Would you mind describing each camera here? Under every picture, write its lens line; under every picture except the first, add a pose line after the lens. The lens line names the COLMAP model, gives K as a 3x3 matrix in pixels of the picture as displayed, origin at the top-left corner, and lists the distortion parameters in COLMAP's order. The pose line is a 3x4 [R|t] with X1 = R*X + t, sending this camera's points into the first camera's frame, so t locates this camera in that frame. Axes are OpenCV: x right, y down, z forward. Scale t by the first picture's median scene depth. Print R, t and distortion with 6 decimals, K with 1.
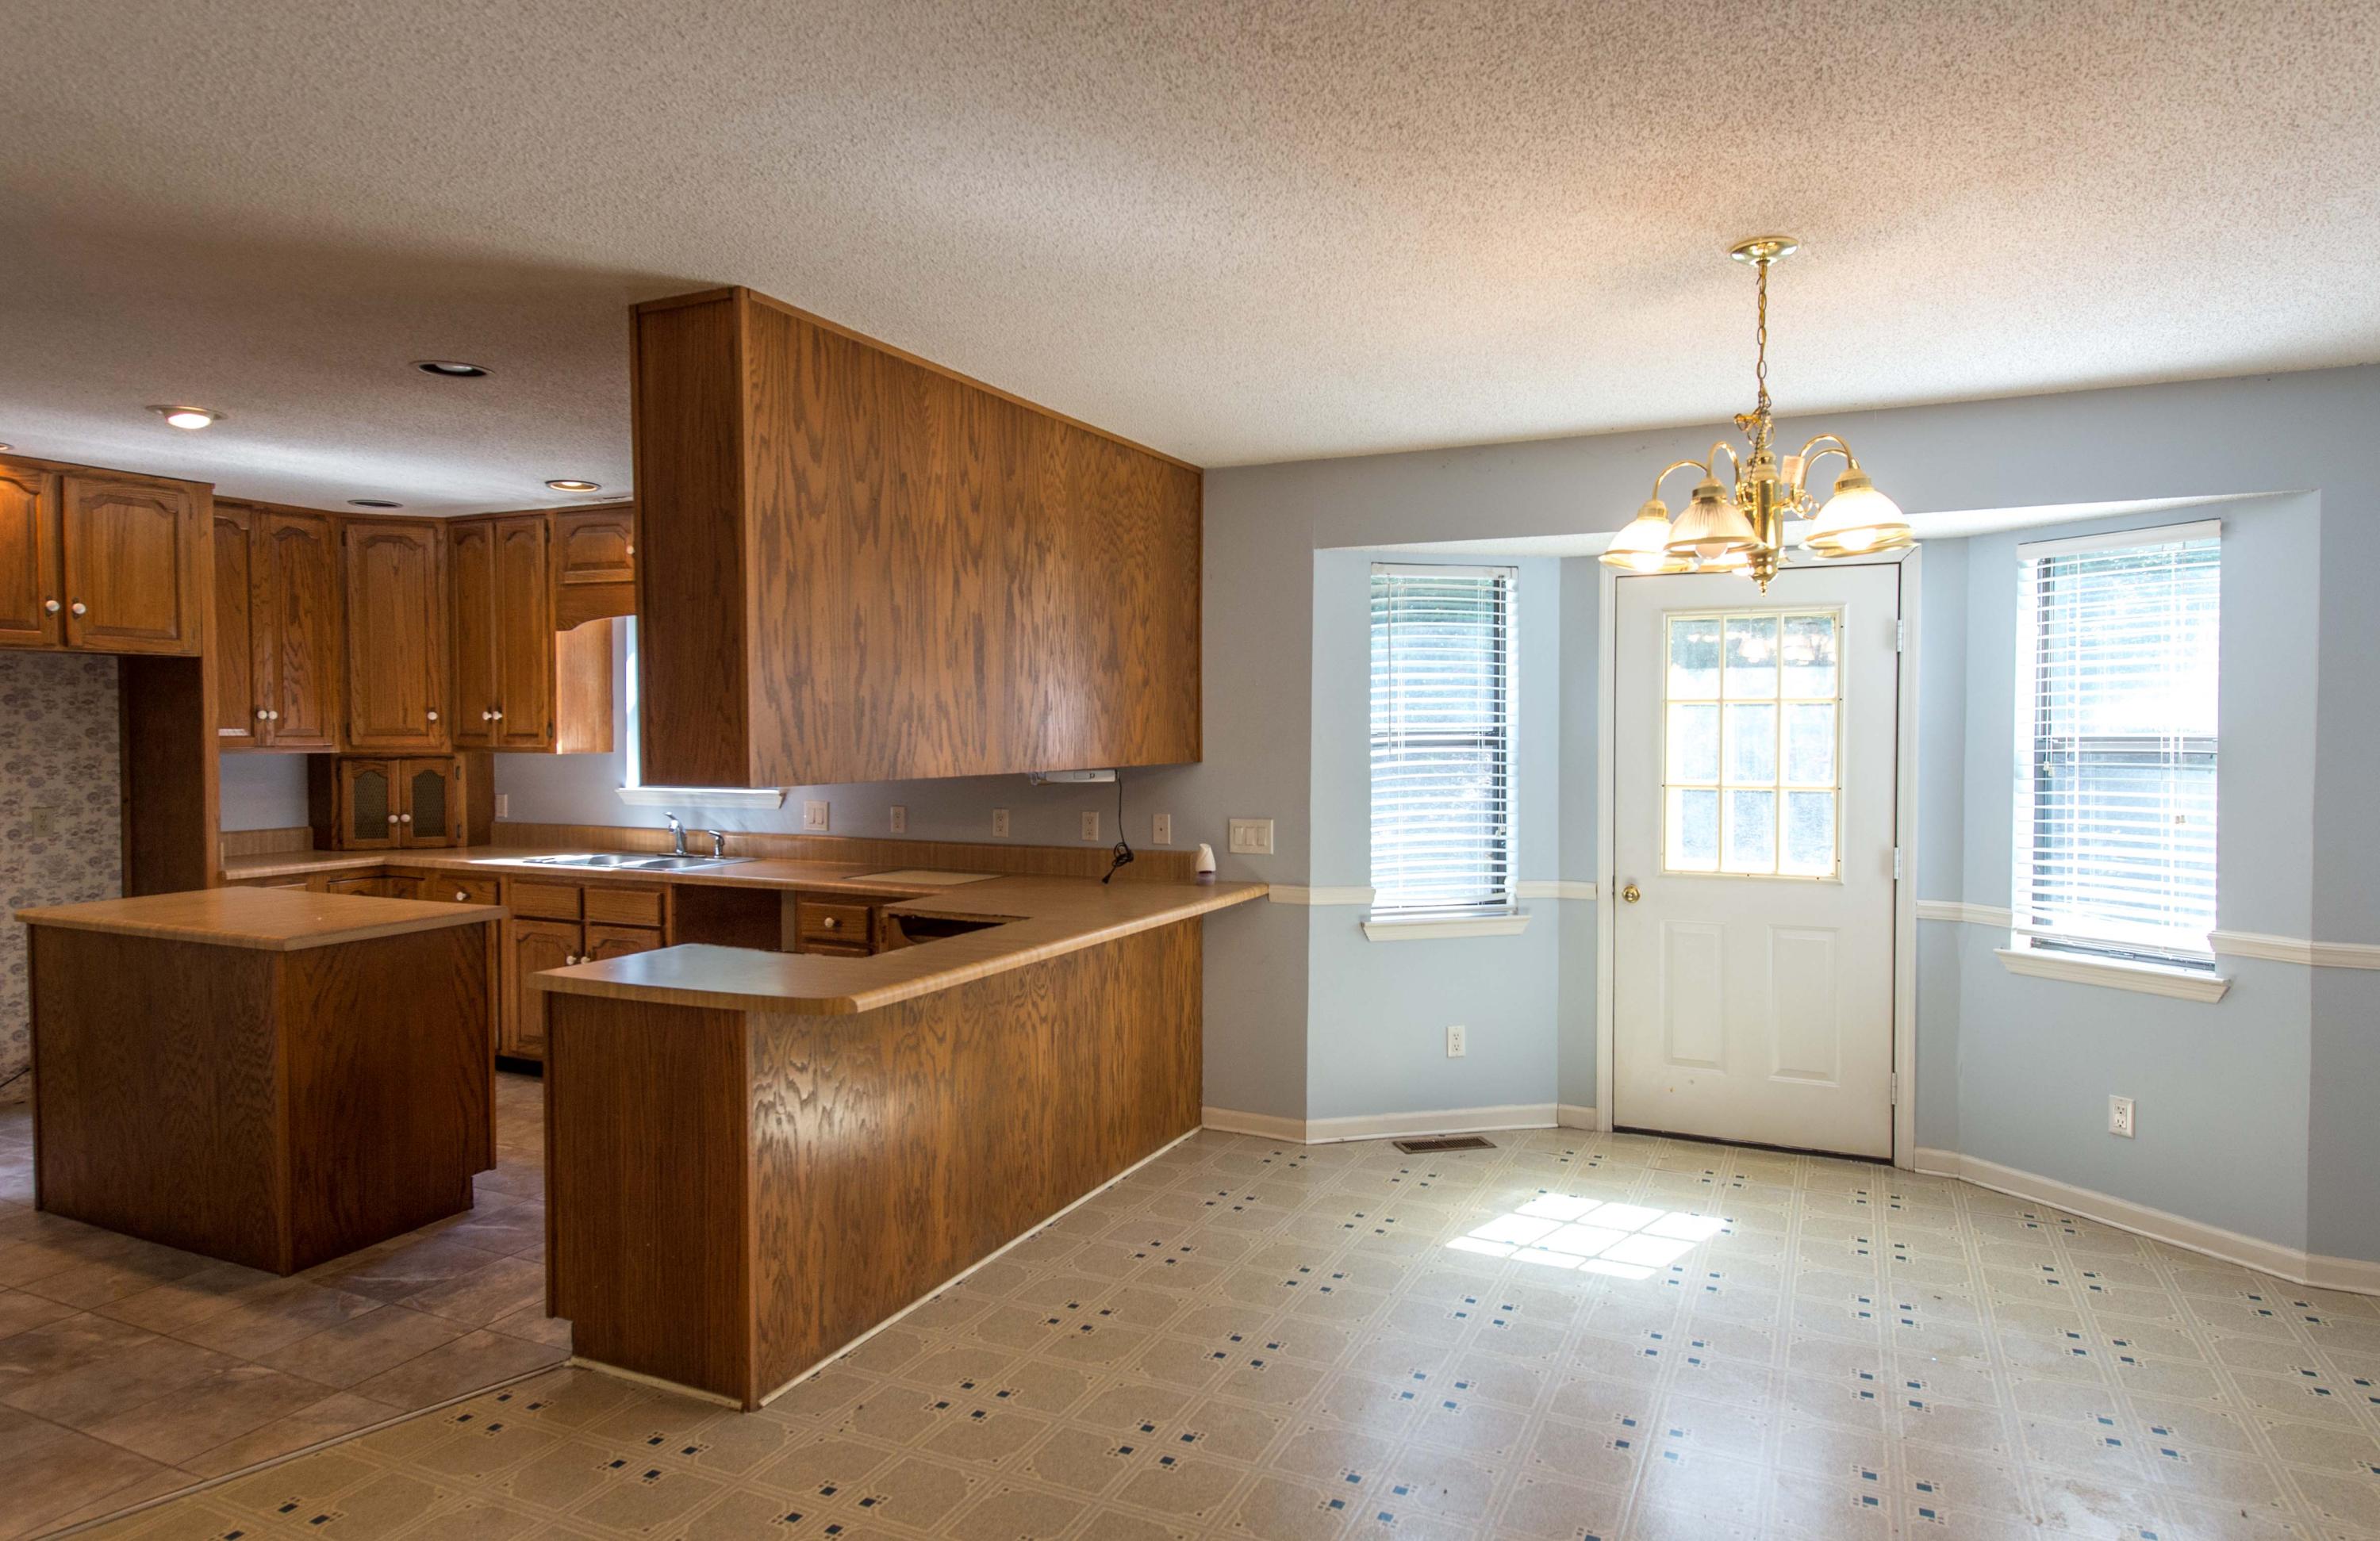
lens RADIAL K [[1370.7, 0, 1201.4], [0, 1370.7, 766.2], [0, 0, 1]] dist [0.018336, -0.011231]
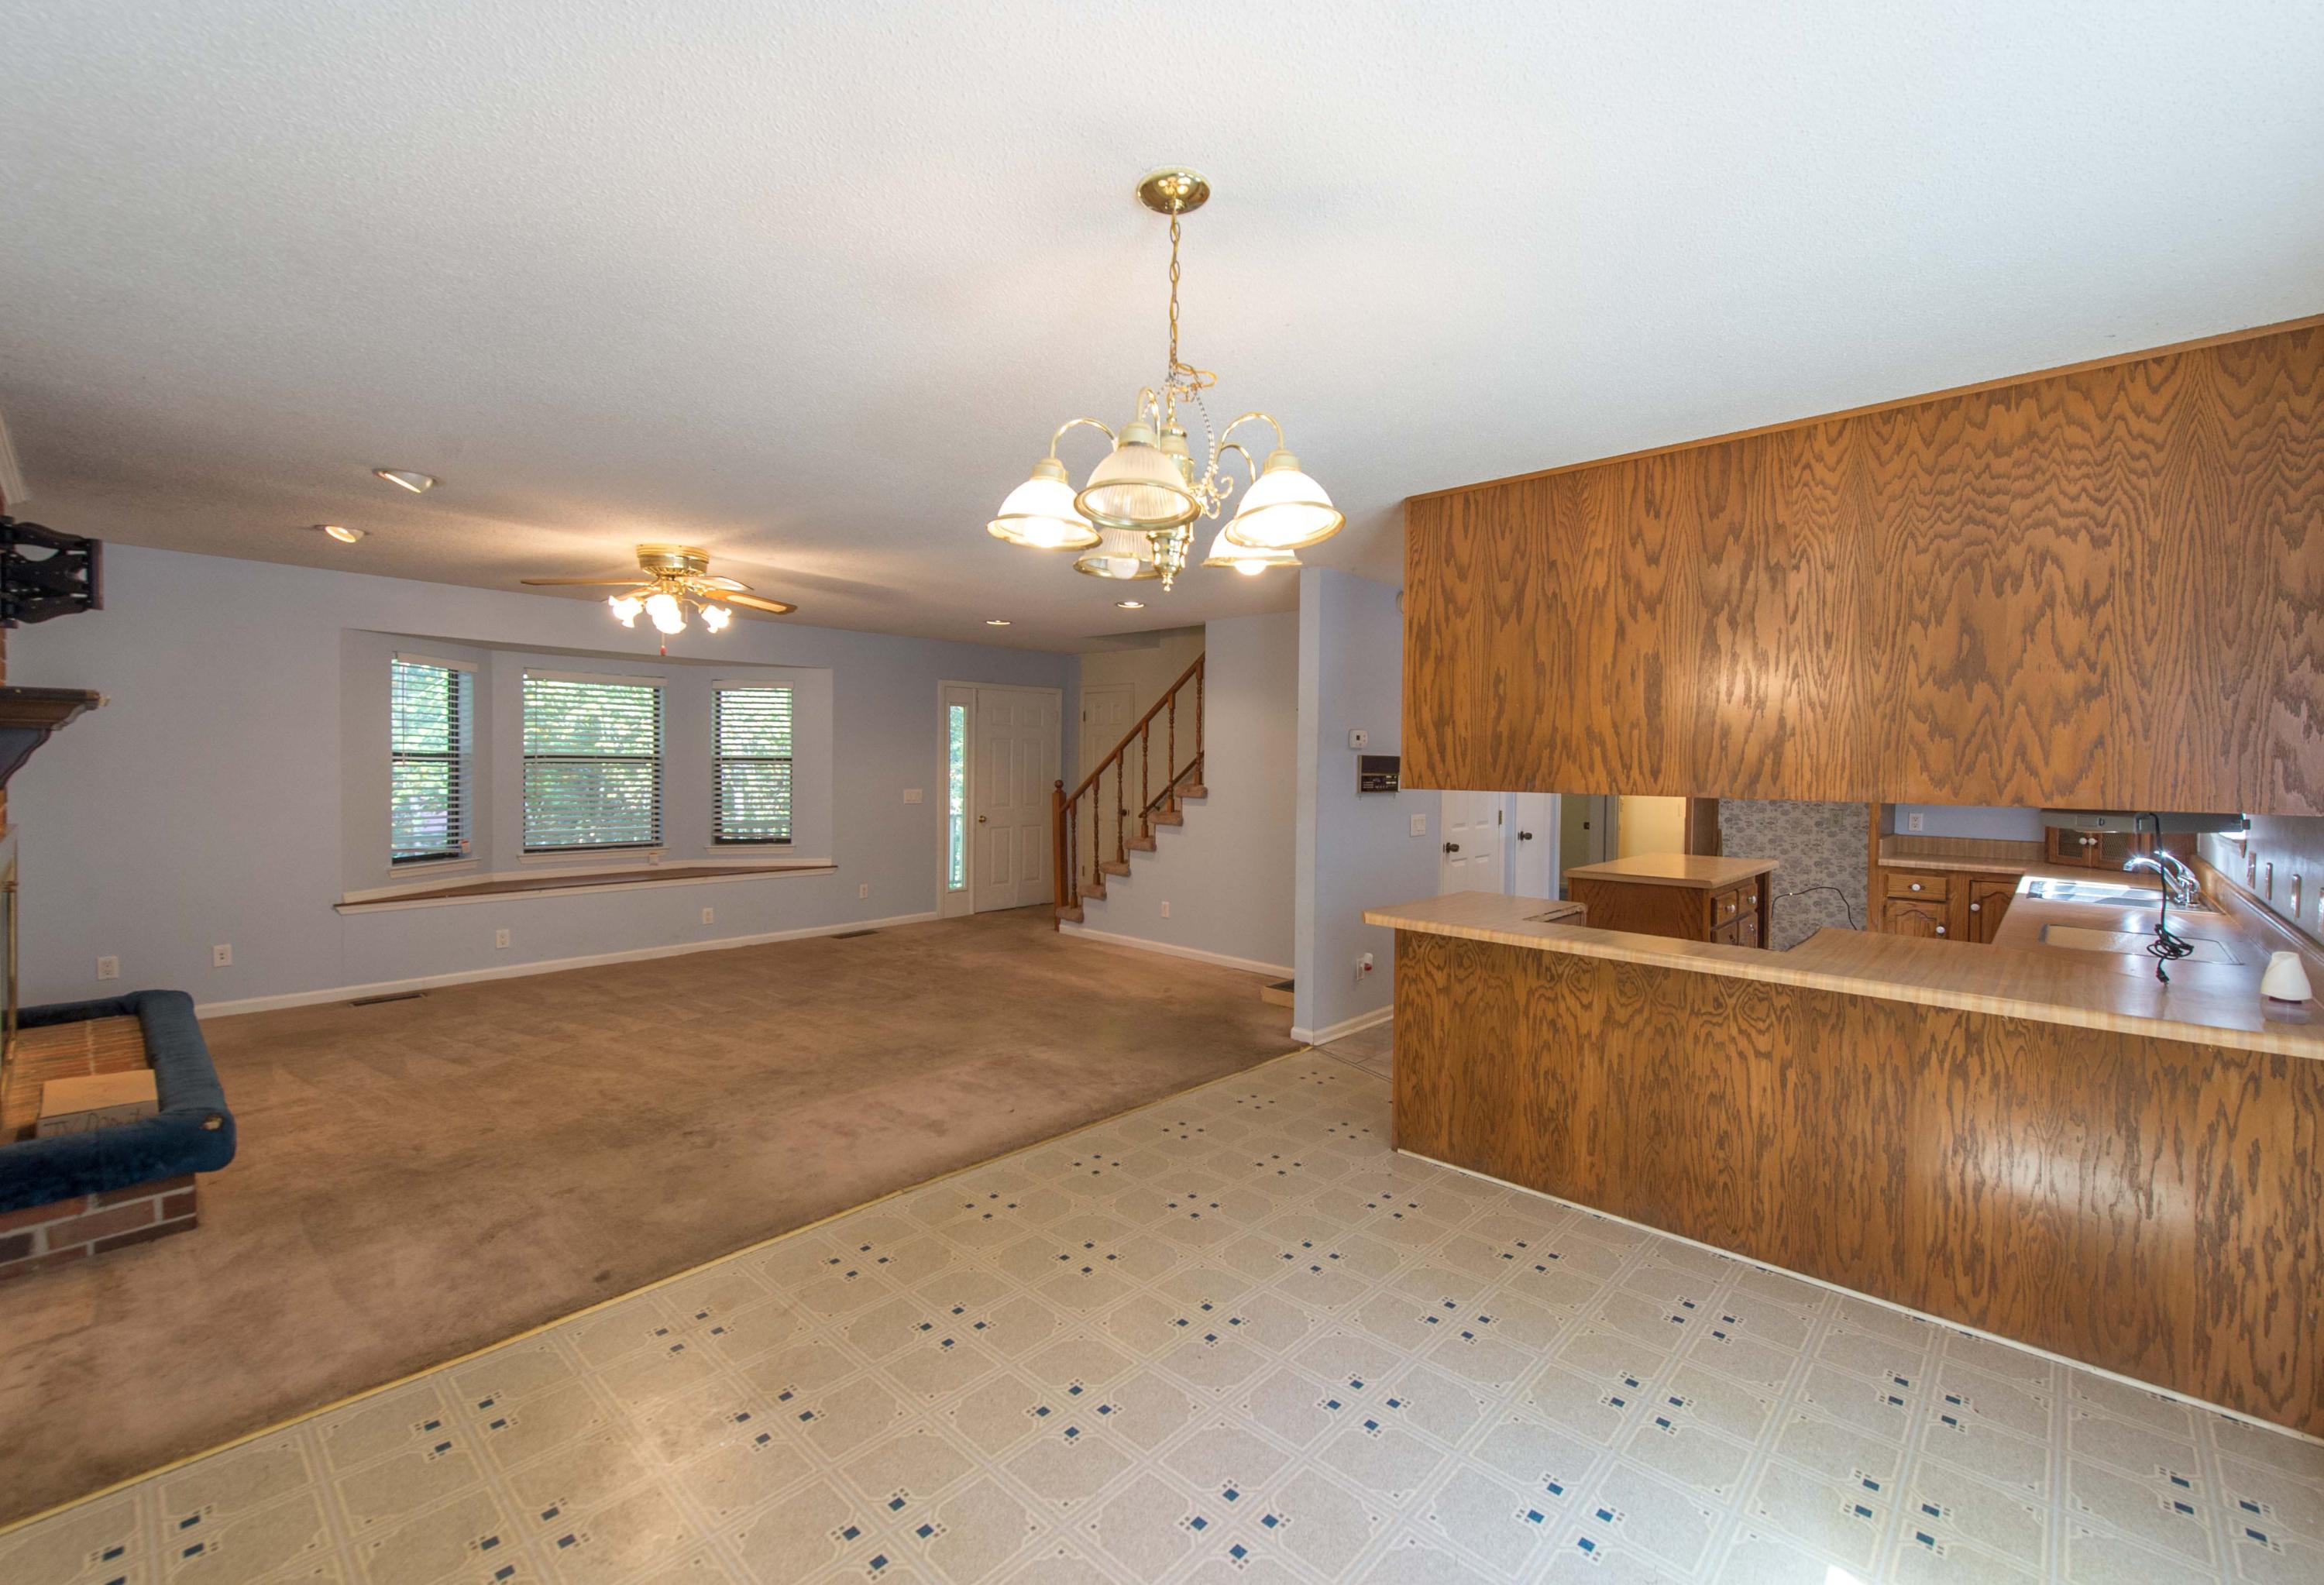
lens RADIAL K [[969.6, 0, 1174.3], [0, 969.6, 780.8], [0, 0, 1]] dist [0.003469, -0.000459]
pose [[-0.307839, 0.018942, -0.951250, 0.649951], [-0.037175, 0.998799, 0.031920, -0.015455], [0.950712, 0.045189, -0.306766, 0.785174]]
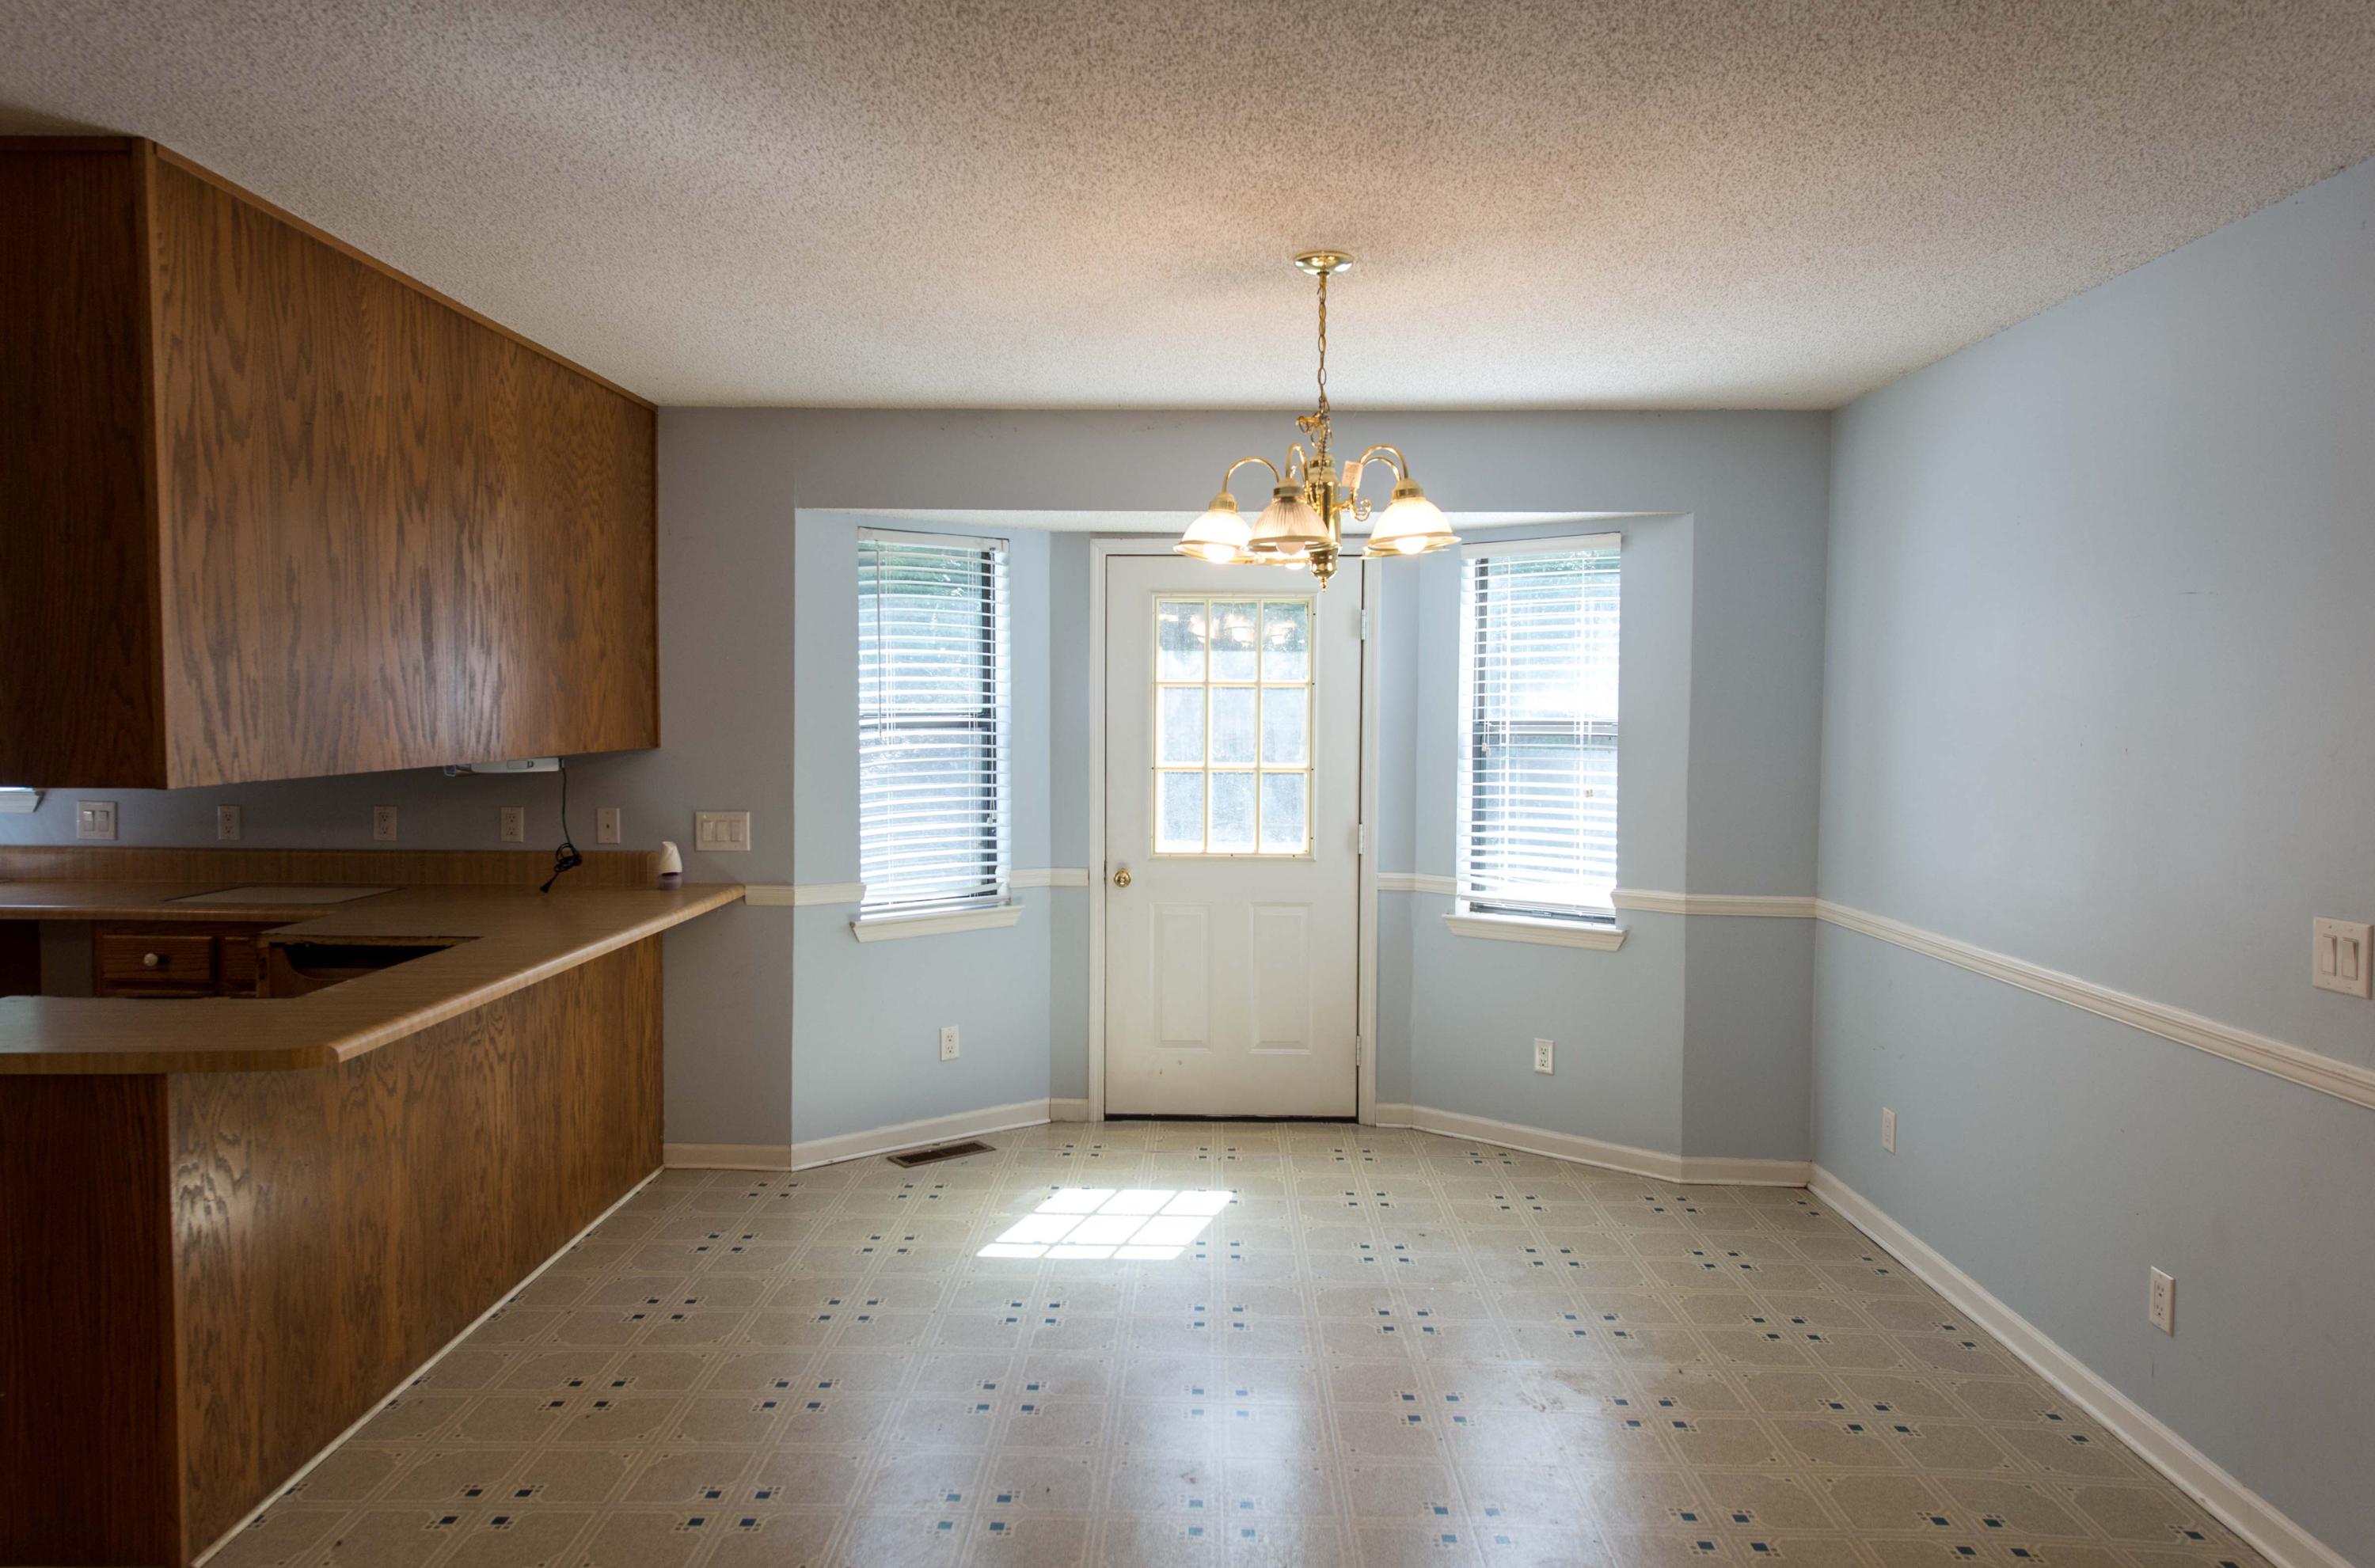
lens RADIAL K [[1531.7, 0, 1181.0], [0, 1531.7, 776.1], [0, 0, 1]] dist [0.022644, -0.021307]
pose [[0.912450, -0.013512, 0.408966, -0.115116], [0.004893, 0.999743, 0.022116, -0.005433], [-0.409160, -0.018178, 0.912282, -0.022022]]
